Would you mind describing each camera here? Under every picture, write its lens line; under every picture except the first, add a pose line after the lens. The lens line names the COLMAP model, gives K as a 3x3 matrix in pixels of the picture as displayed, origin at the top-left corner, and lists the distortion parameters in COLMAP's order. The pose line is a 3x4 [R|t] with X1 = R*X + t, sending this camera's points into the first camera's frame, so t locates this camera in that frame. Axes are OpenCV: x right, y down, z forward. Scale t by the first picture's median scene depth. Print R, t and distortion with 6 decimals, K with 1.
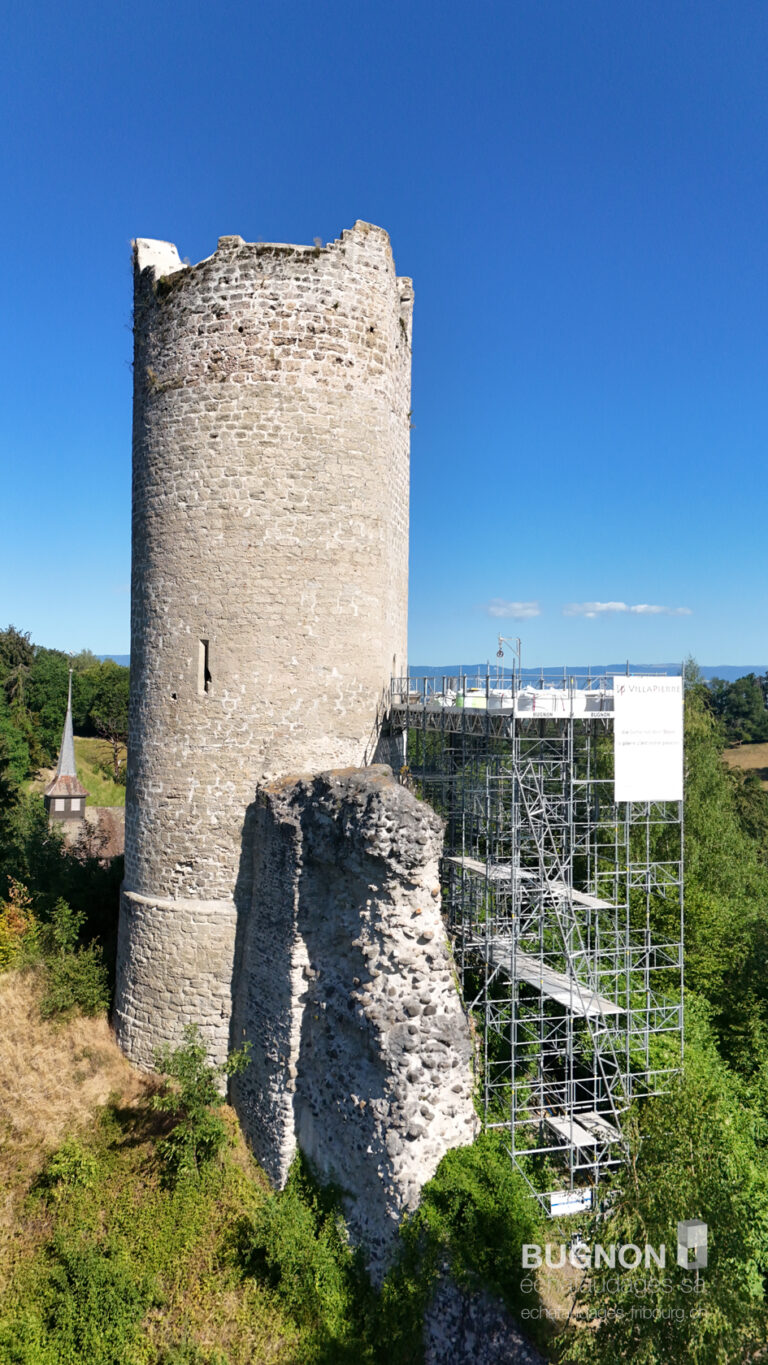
lens RADIAL K [[1005.8, 0, 354.4], [0, 1005.8, 688.8], [0, 0, 1]] dist [0.065993, -0.055771]
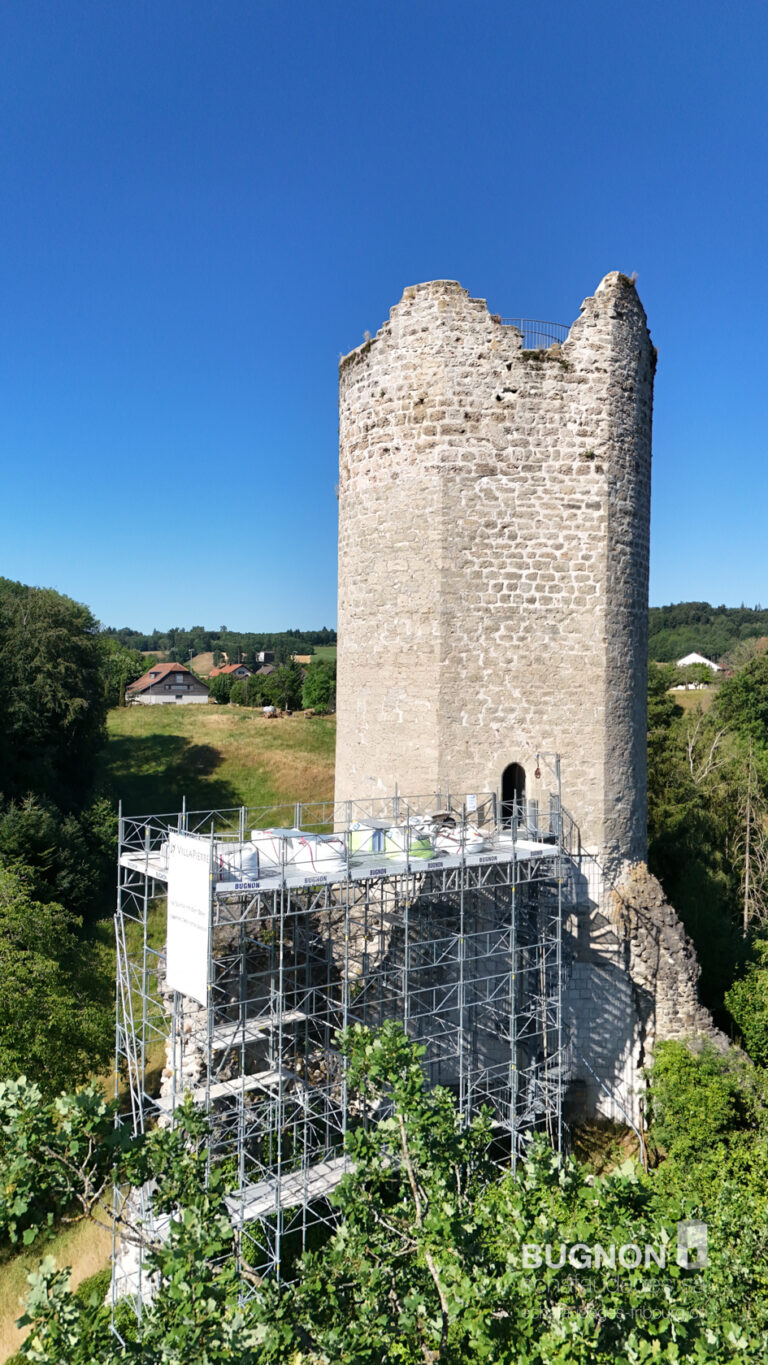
lens RADIAL K [[999.3, 0, 384.0], [0, 999.3, 682.5], [0, 0, 1]] dist [0.164073, -0.387037]
pose [[0.319780, -0.009874, -0.947440, 0.878466], [-0.002370, 0.999934, -0.011221, -0.101375], [0.947489, 0.005833, 0.319735, 0.713887]]
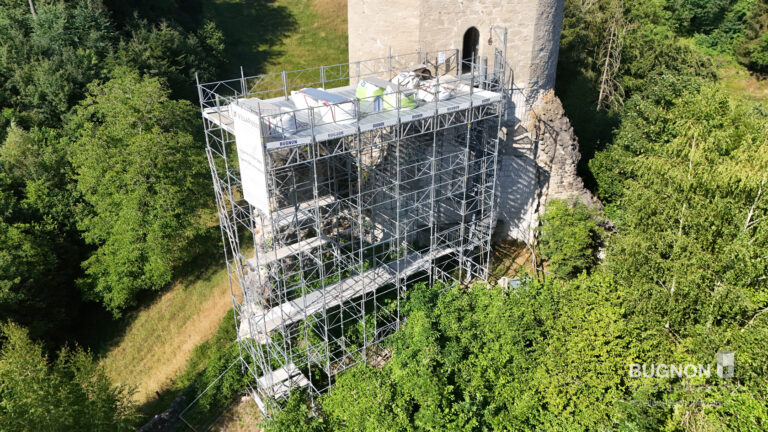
lens RADIAL K [[566.2, 0, 381.9], [0, 566.2, 217.9], [0, 0, 1]] dist [0.067621, -0.062750]
pose [[0.320124, 0.411407, -0.853384, 0.748038], [0.018497, 0.897902, 0.439807, -0.144686], [0.947195, -0.156578, 0.279830, 0.760667]]
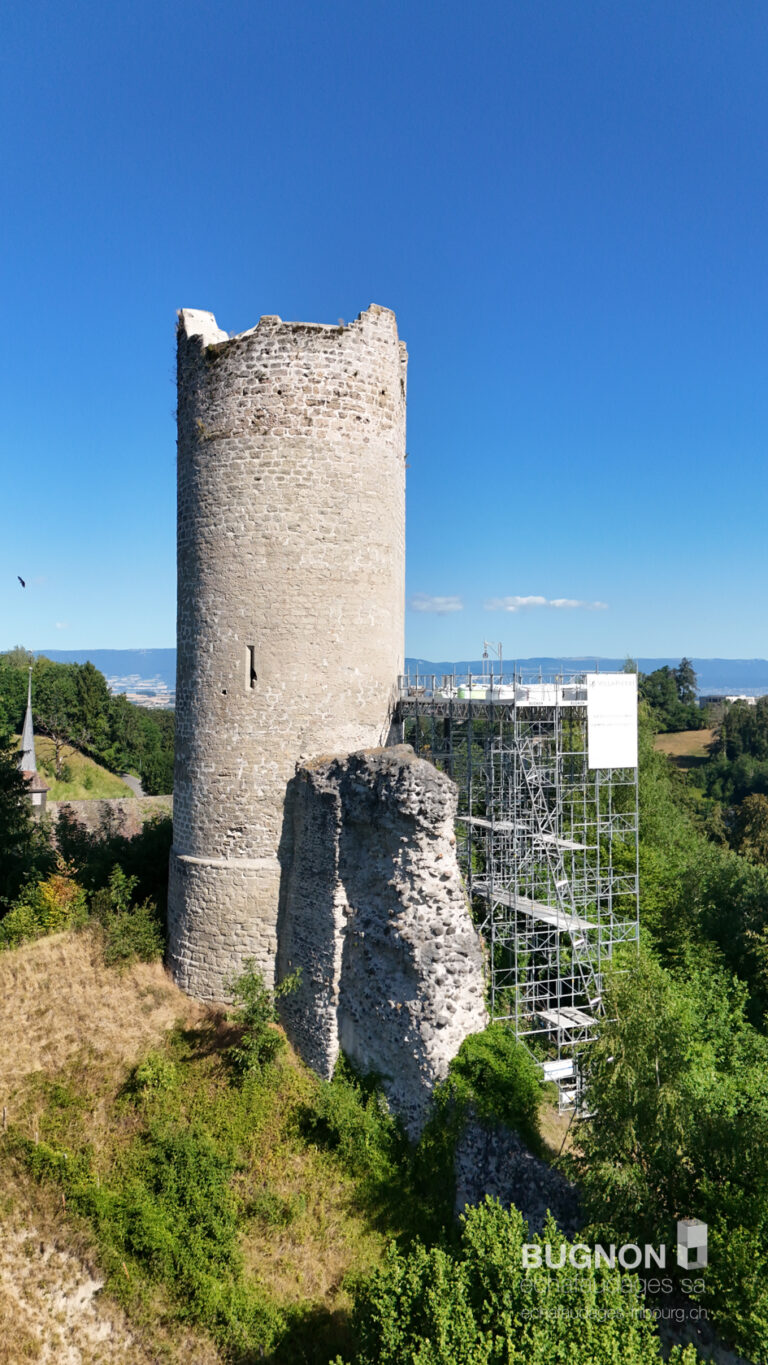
lens RADIAL K [[1006.4, 0, 380.8], [0, 1006.4, 684.9], [0, 0, 1]] dist [0.100884, -0.141210]
pose [[0.995048, -0.006891, 0.099153, -0.114459], [0.006707, 0.999975, 0.002182, -0.002708], [-0.099166, -0.001506, 0.995070, -0.232954]]
